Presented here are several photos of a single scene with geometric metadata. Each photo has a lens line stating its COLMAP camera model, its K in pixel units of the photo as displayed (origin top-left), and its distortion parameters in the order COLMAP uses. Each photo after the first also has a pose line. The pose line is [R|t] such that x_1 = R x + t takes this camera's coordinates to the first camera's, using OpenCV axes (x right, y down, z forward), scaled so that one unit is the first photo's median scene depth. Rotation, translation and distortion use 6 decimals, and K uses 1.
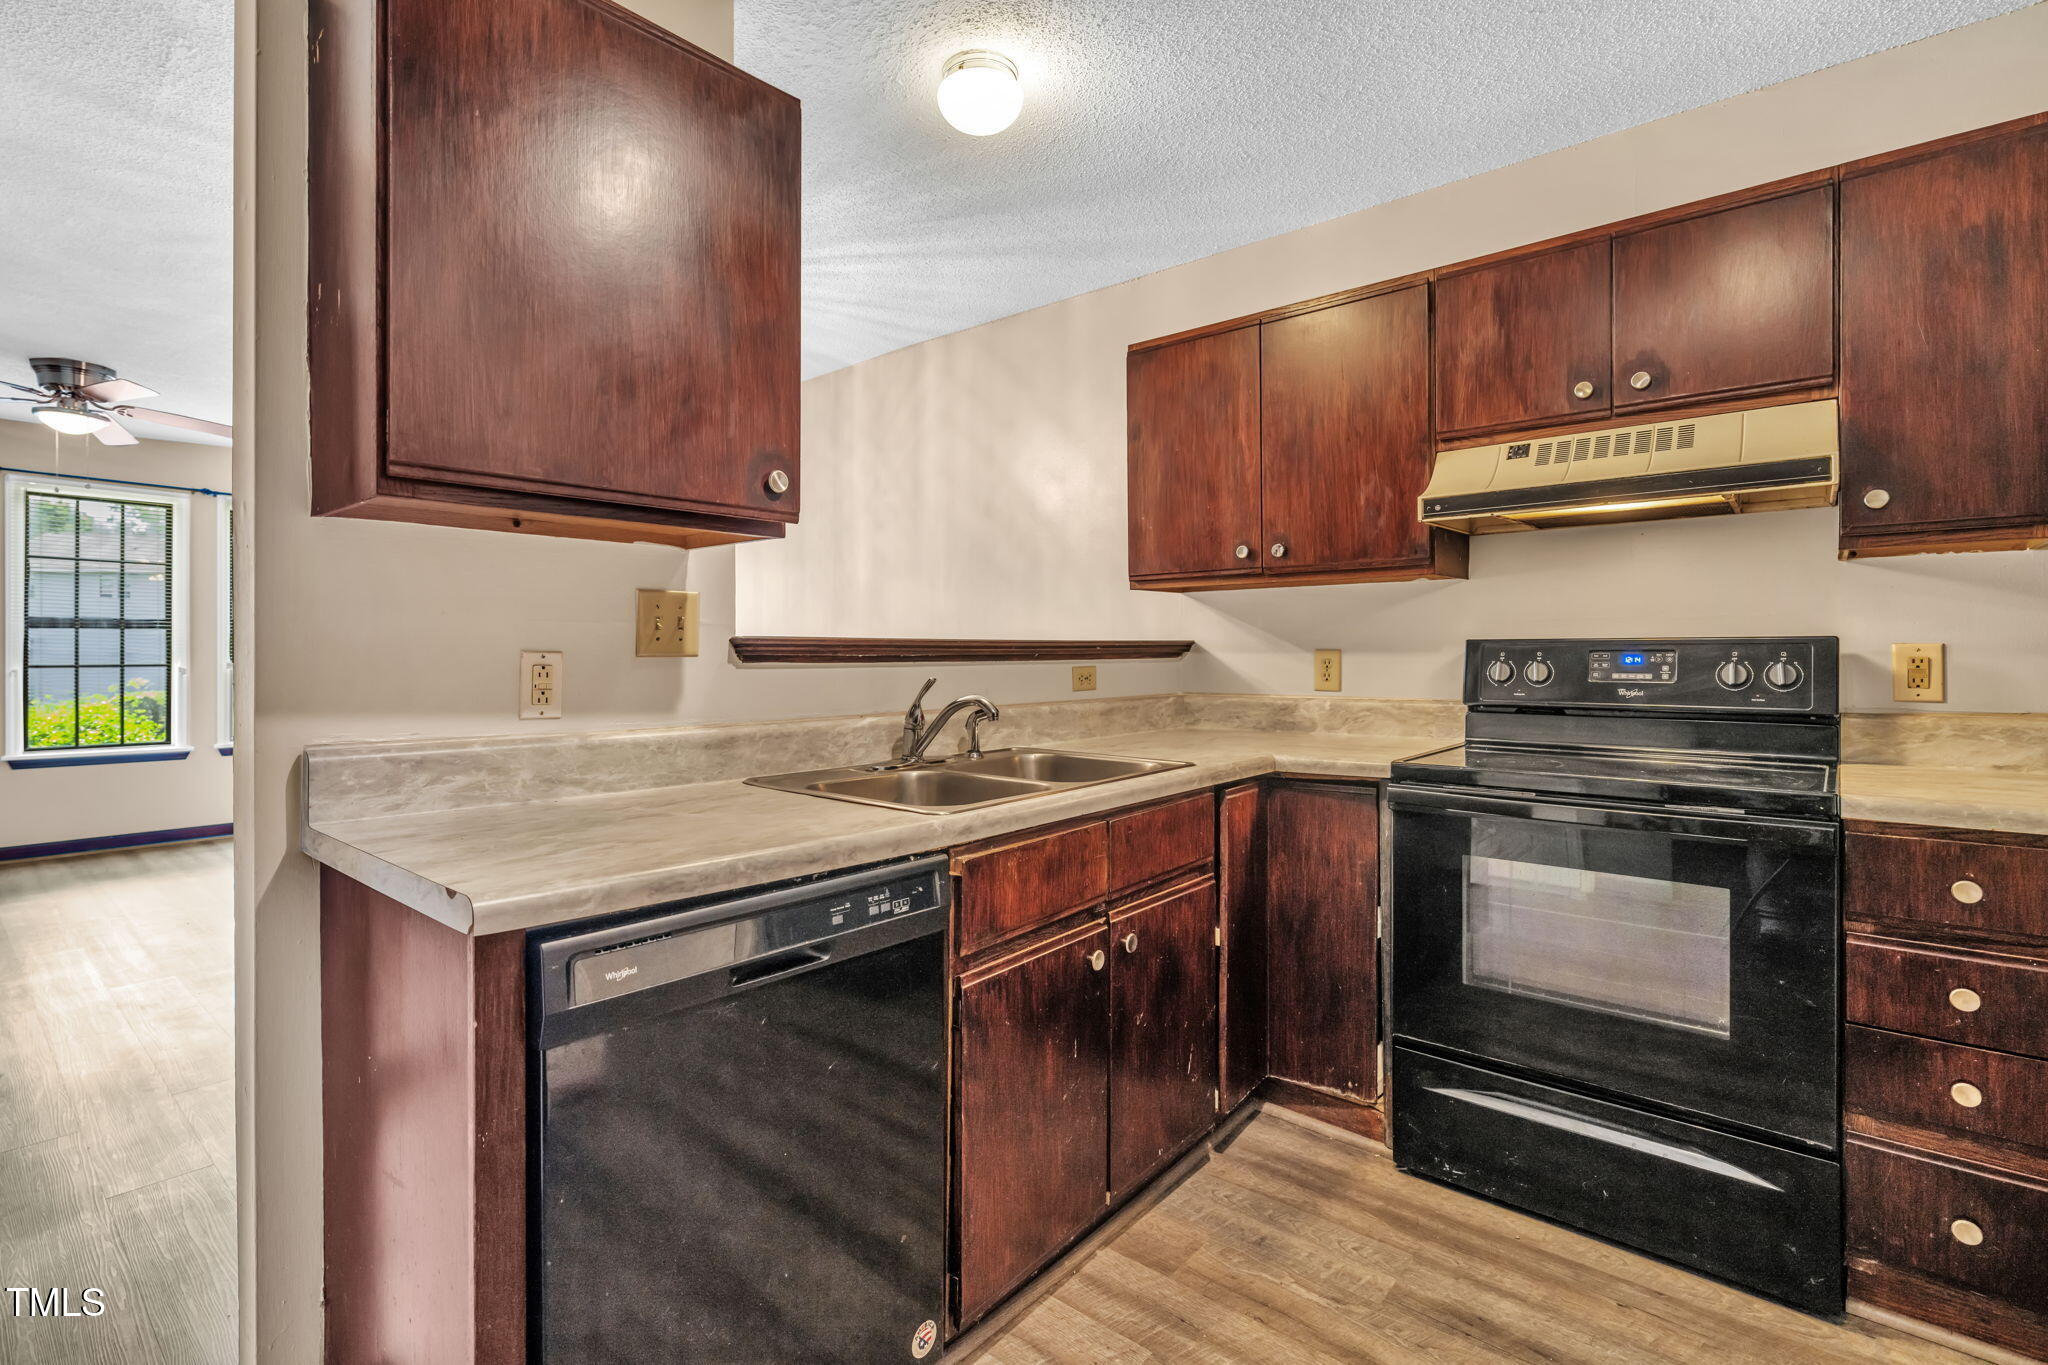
lens RADIAL K [[960.9, 0, 1013.4], [0, 960.9, 659.4], [0, 0, 1]] dist [-0.001378, -0.000259]
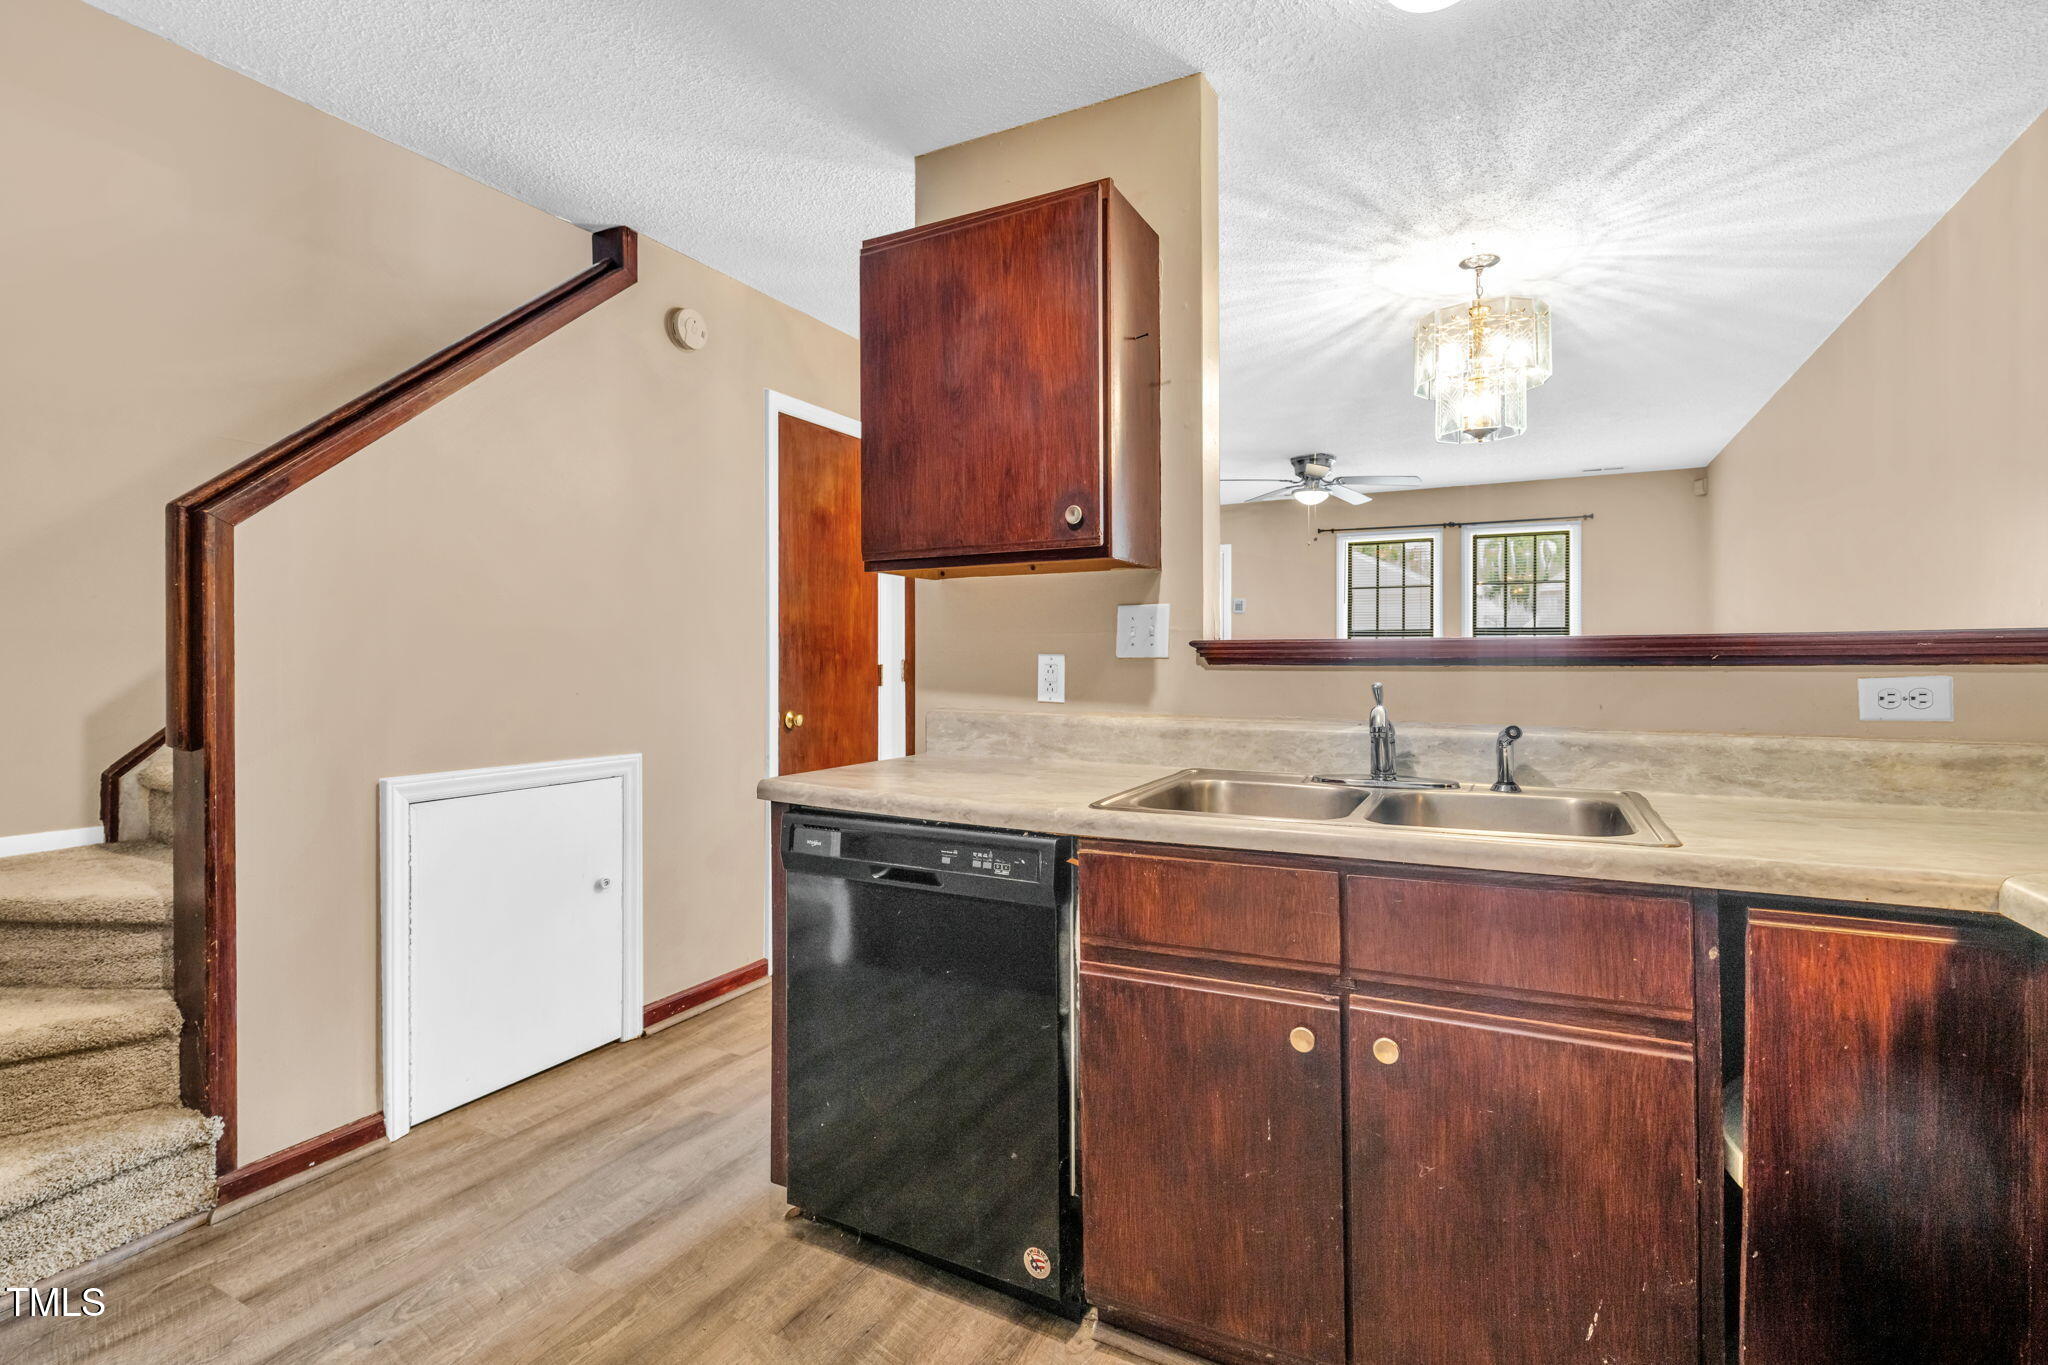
lens RADIAL K [[960.9, 0, 1013.4], [0, 960.9, 659.4], [0, 0, 1]] dist [-0.001378, -0.000259]
pose [[0.211147, 0.002126, -0.977452, 0.631477], [-0.002955, 0.999994, 0.001537, -0.002920], [0.977450, 0.002564, 0.211152, 0.459402]]
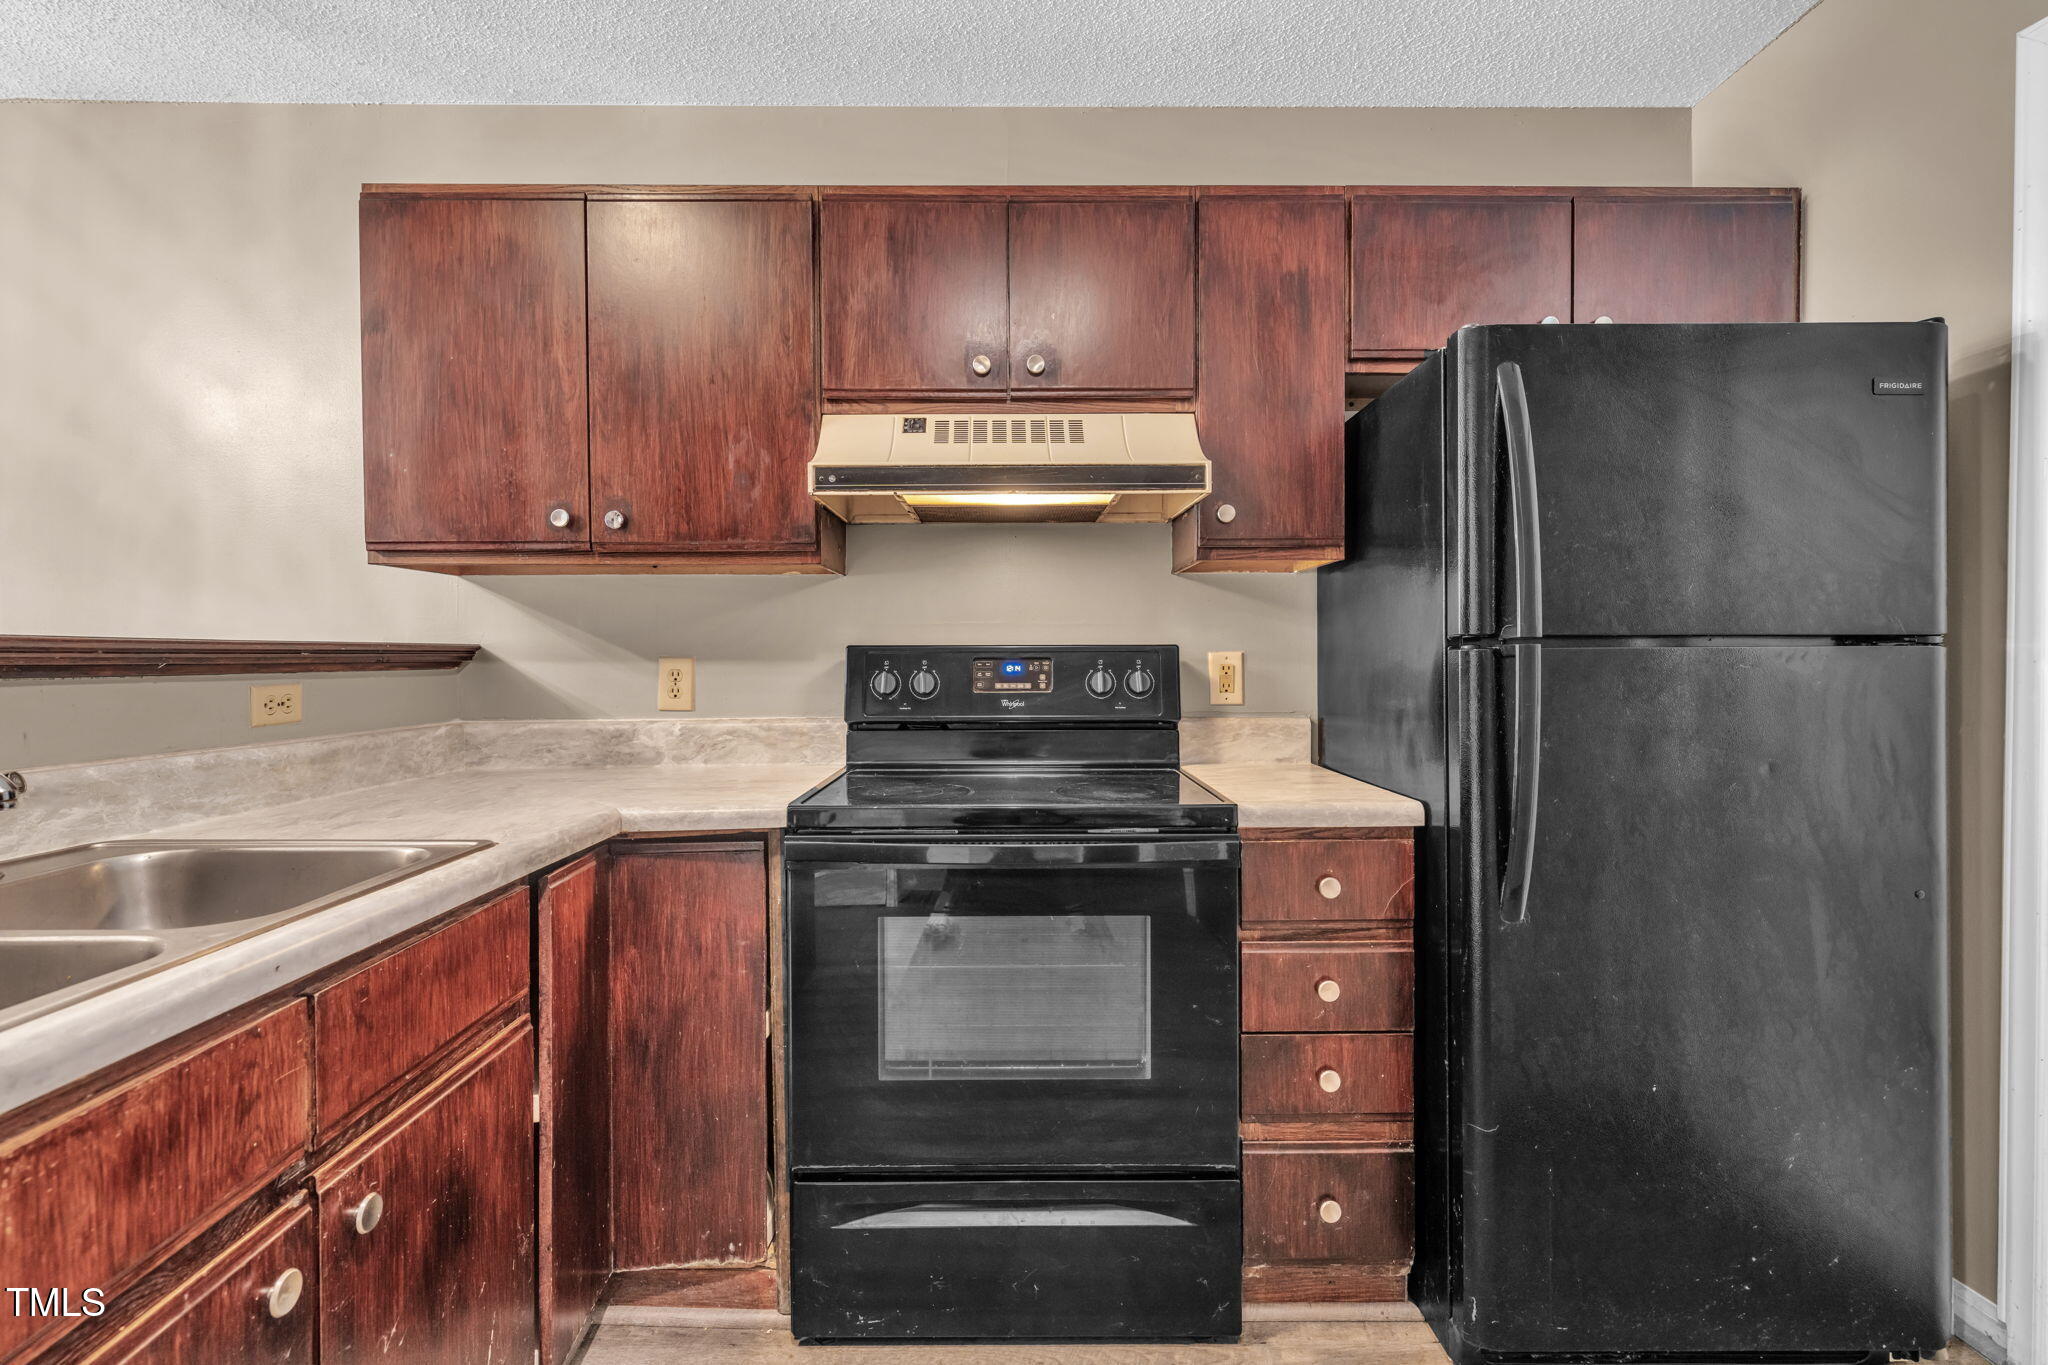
lens RADIAL K [[943.0, 0, 1022.1], [0, 943.0, 669.2], [0, 0, 1]] dist [0.000068, -0.000440]
pose [[0.751045, -0.006042, 0.660223, 0.042461], [0.006485, 0.999977, 0.001773, -0.000442], [-0.660219, 0.002950, 0.751067, 0.304859]]
